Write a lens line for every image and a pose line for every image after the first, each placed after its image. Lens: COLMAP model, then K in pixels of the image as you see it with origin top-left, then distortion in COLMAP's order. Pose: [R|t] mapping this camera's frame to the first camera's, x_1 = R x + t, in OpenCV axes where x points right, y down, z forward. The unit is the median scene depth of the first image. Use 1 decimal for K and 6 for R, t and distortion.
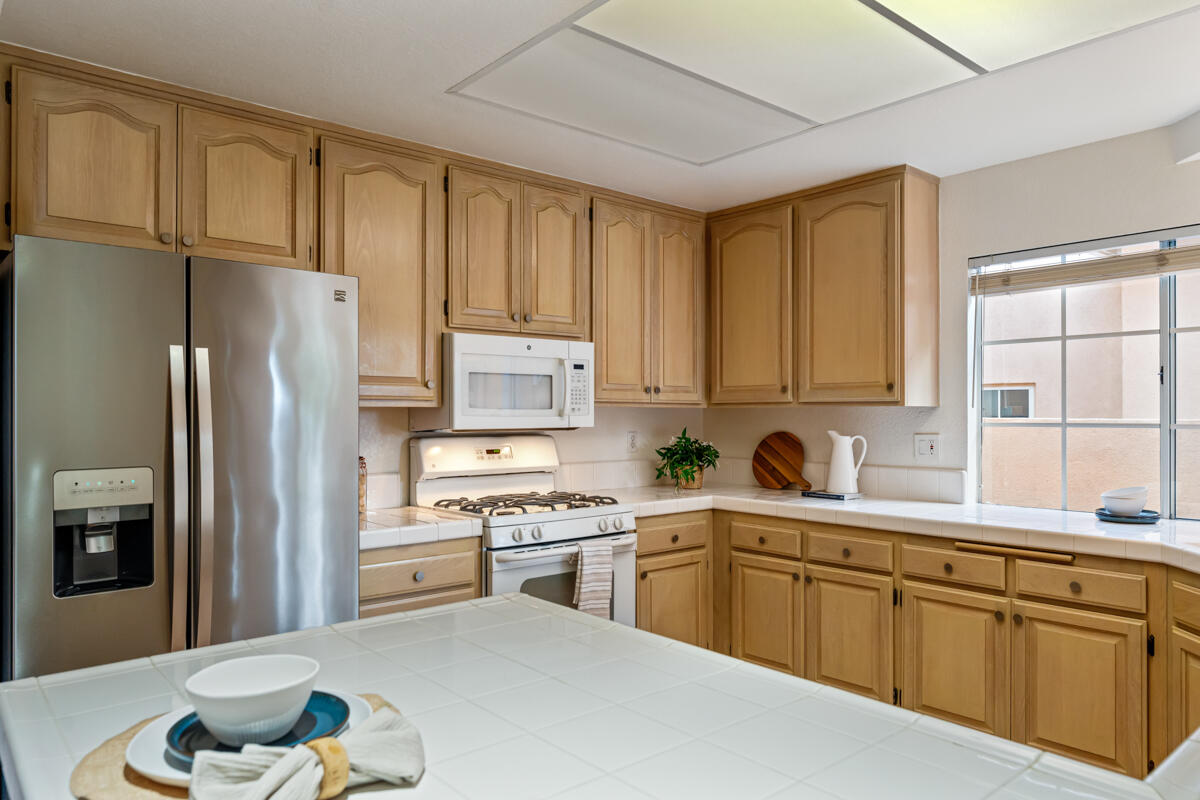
lens RADIAL K [[809.6, 0, 596.6], [0, 809.6, 411.5], [0, 0, 1]] dist [-0.001726, 0.002154]
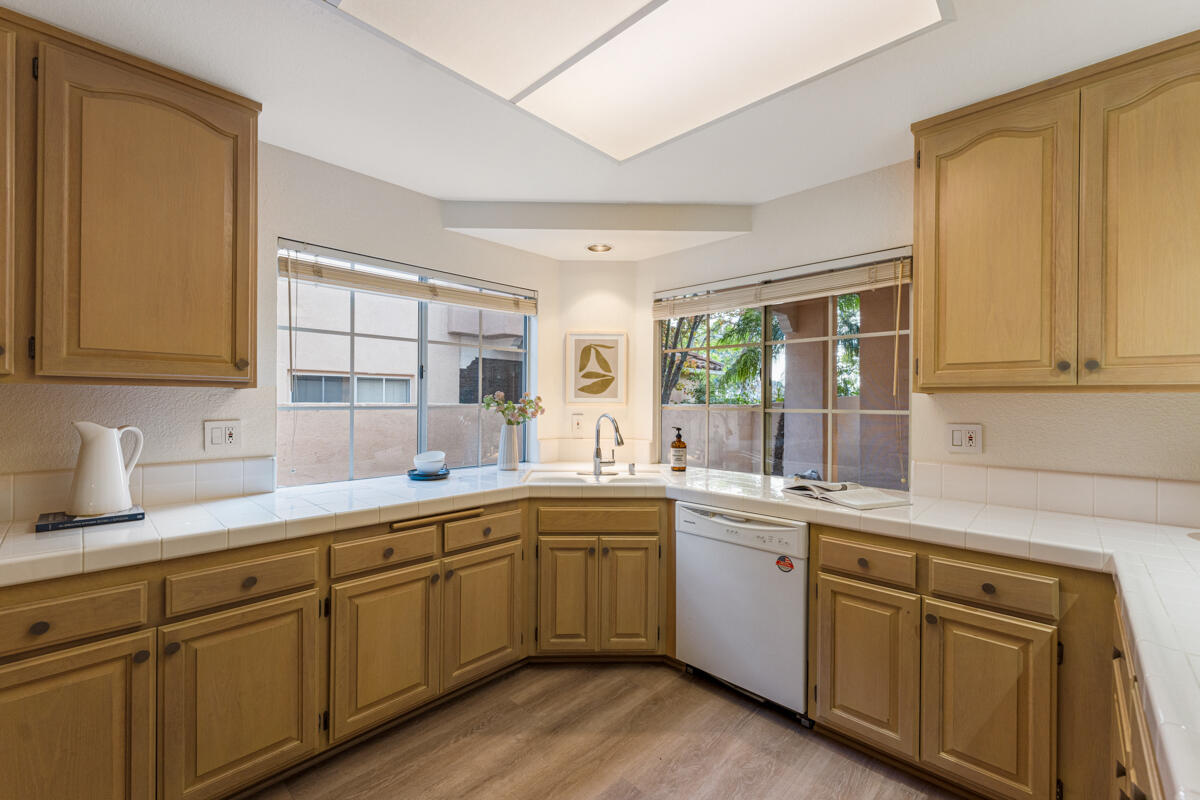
lens RADIAL K [[486.9, 0, 597.0], [0, 486.9, 403.7], [0, 0, 1]] dist [-0.001757, 0.000688]
pose [[-0.093923, -0.006235, 0.995560, -0.158055], [-0.010638, 0.999930, 0.005259, 0.003211], [-0.995523, -0.010097, -0.093982, 0.679760]]
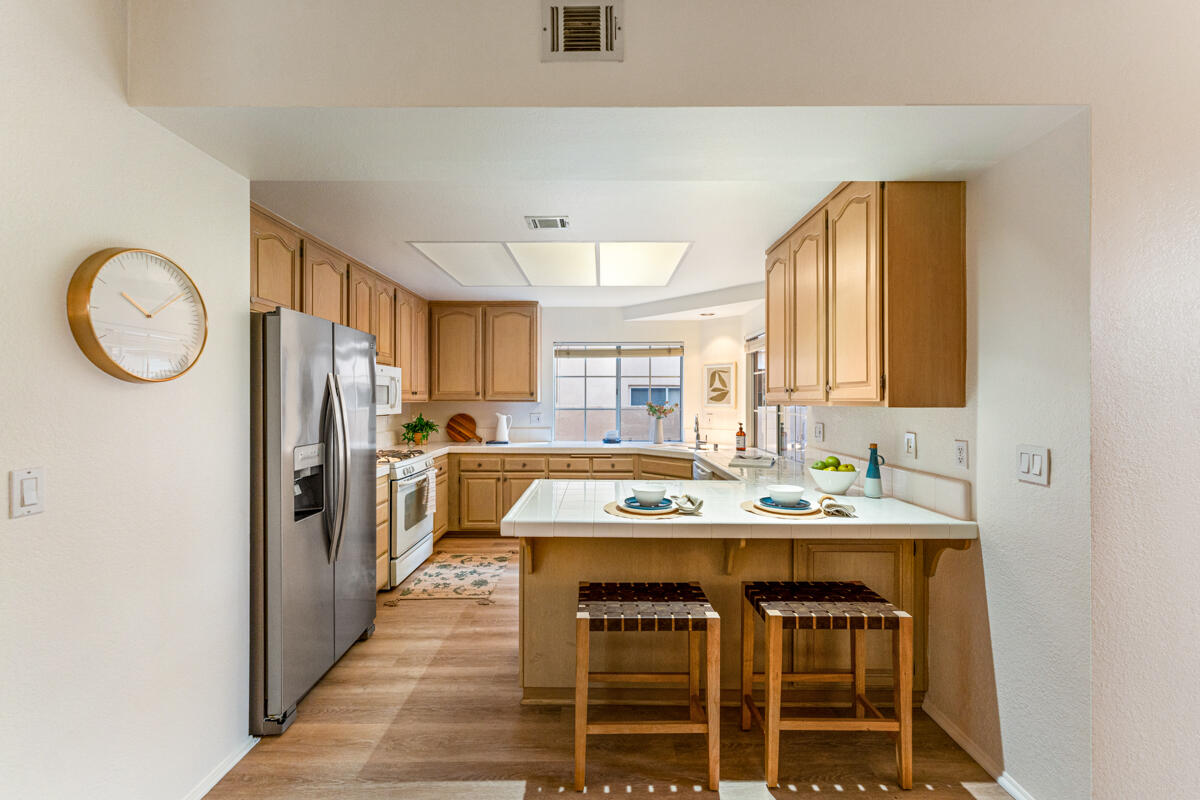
lens RADIAL K [[486.9, 0, 610.7], [0, 486.9, 398.6], [0, 0, 1]] dist [-0.001757, 0.000688]
pose [[0.640483, 0.002560, 0.767968, -0.577198], [-0.004364, 0.999990, 0.000307, -0.018208], [-0.767960, -0.003548, 0.640488, -0.089113]]
